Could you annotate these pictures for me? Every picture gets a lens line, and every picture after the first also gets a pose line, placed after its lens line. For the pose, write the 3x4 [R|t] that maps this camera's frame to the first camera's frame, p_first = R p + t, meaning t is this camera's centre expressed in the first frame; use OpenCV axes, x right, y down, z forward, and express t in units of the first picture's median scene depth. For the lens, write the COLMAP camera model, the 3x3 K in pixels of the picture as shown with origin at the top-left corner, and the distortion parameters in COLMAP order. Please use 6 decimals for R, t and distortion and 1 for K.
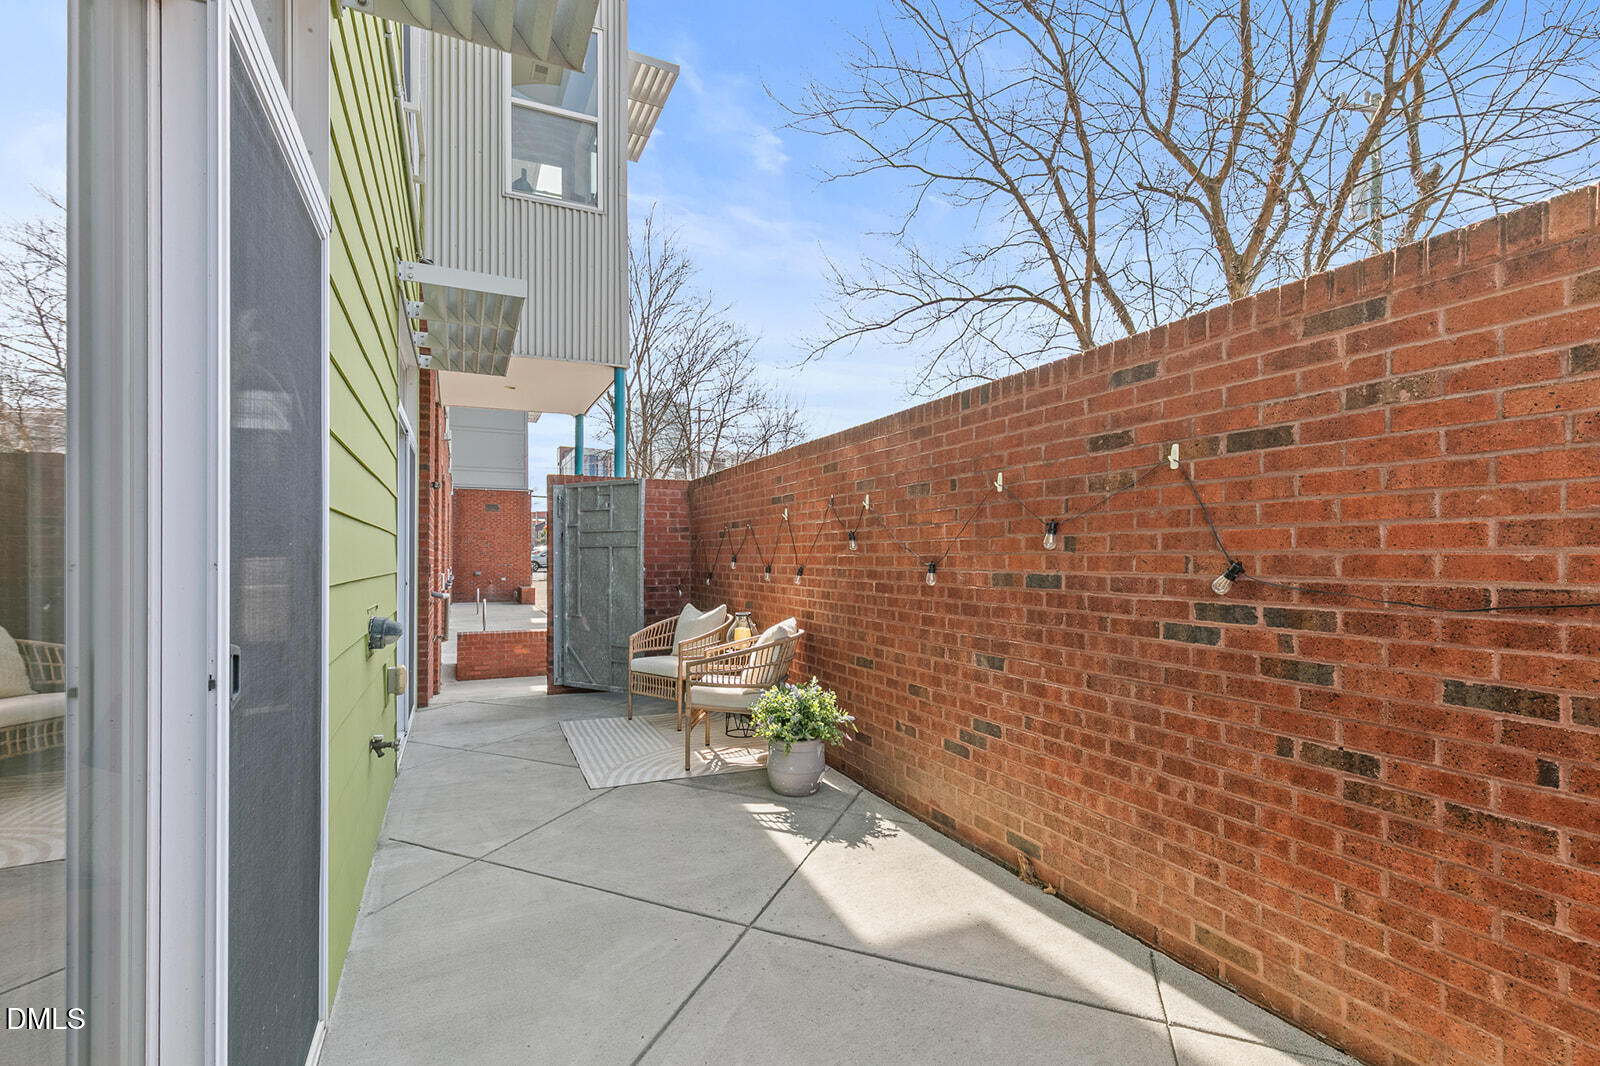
lens RADIAL K [[734.7, 0, 802.6], [0, 734.7, 542.8], [0, 0, 1]] dist [0.000772, -0.000675]
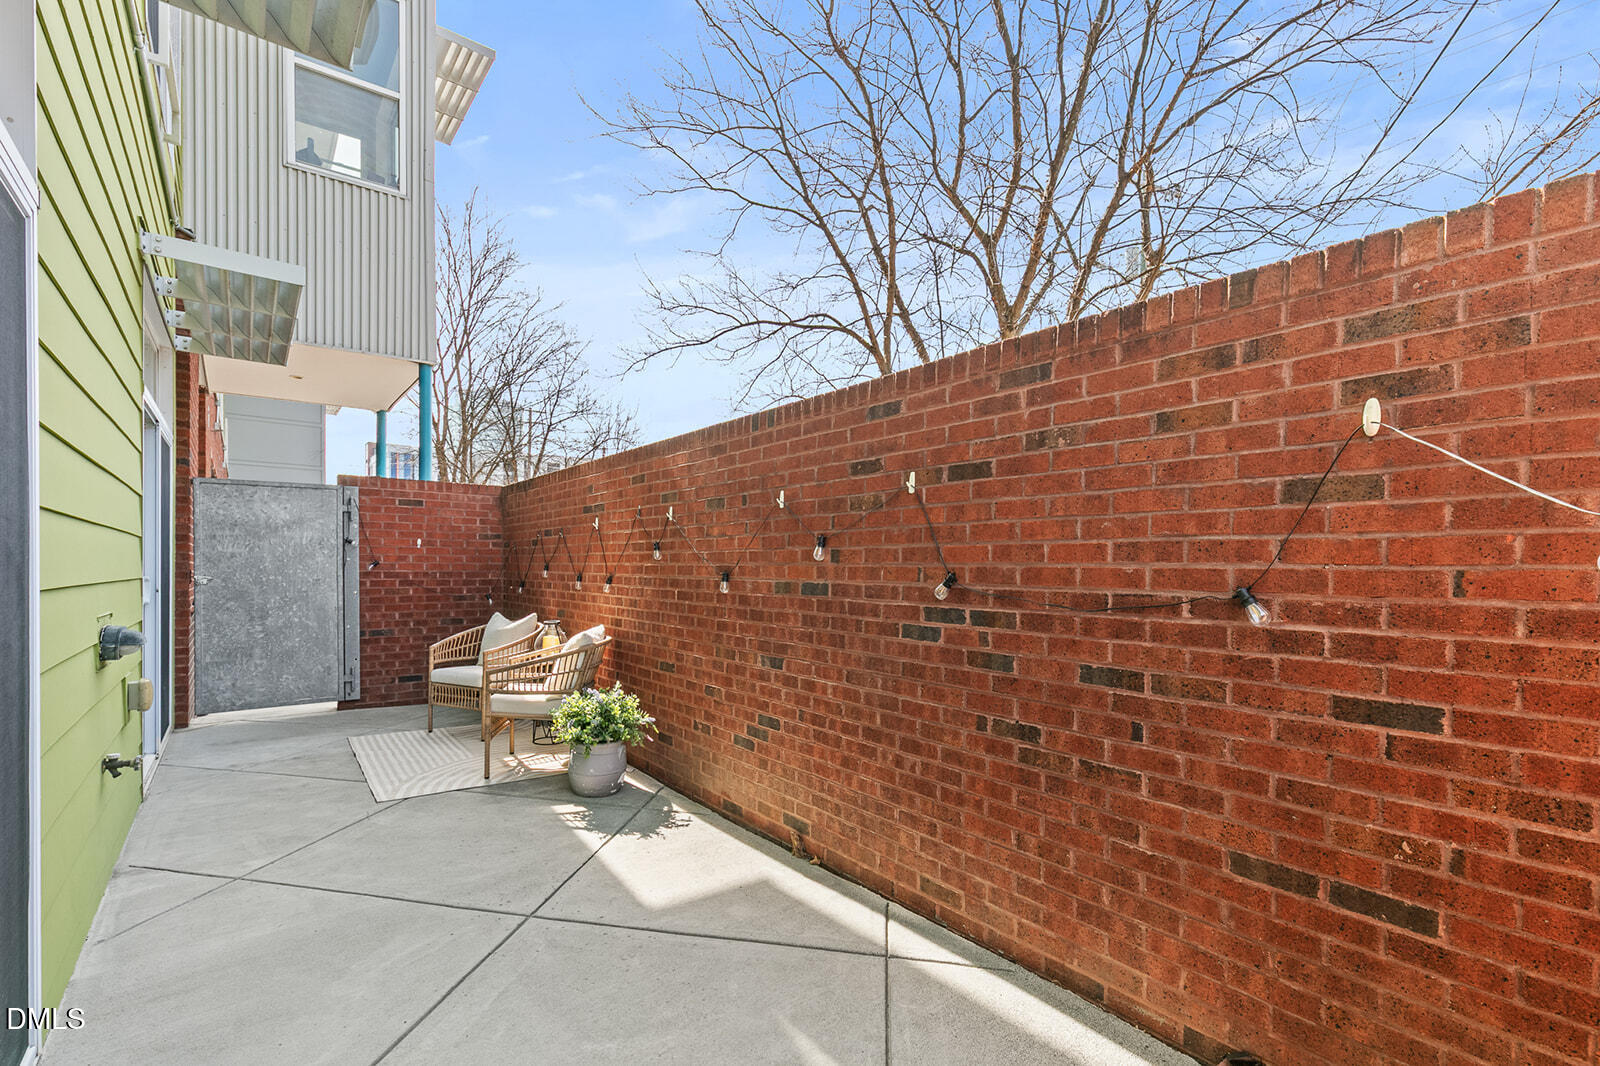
lens RADIAL K [[729.4, 0, 807.0], [0, 729.4, 568.1], [0, 0, 1]] dist [0.003843, -0.000581]
pose [[0.975563, 0.009325, 0.219523, 0.065991], [-0.013734, 0.999733, 0.018568, -0.000189], [-0.219291, -0.021130, 0.975431, -0.078185]]
